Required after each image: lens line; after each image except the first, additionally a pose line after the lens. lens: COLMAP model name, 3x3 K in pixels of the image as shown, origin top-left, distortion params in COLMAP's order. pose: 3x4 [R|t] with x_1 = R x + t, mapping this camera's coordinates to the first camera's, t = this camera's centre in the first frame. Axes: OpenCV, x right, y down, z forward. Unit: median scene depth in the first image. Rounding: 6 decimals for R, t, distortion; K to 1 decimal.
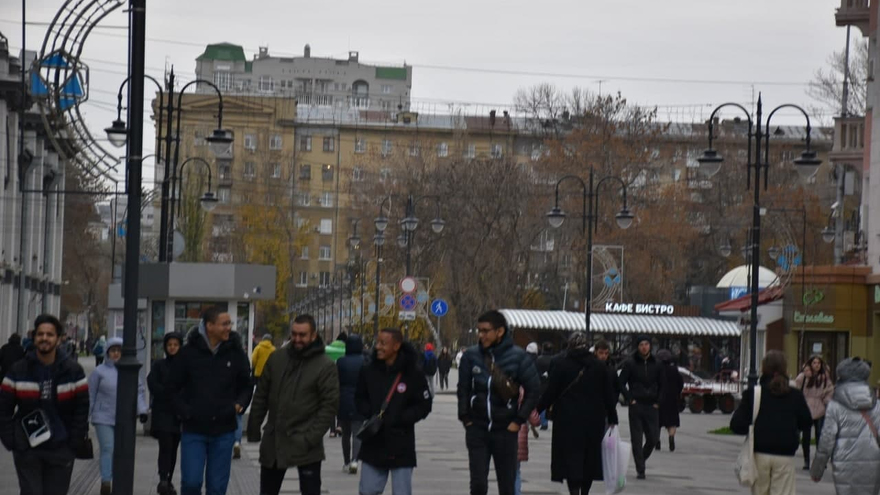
lens RADIAL K [[2989.9, 0, 462.8], [0, 2989.9, 252.5], [0, 0, 1]] dist [1.246920, 2.405224]
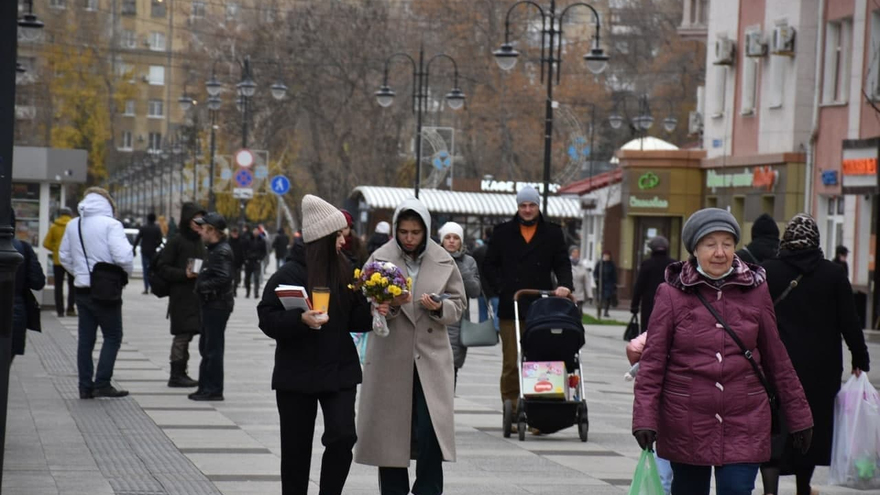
lens RADIAL K [[2233.0, 0, 439.8], [0, 2233.0, 267.2], [0, 0, 1]] dist [0.562820, 0.369917]
pose [[0.995541, 0.010098, 0.093791, -0.025086], [-0.014573, 0.998782, 0.047149, 0.011947], [-0.093200, -0.048305, 0.994475, 0.372398]]
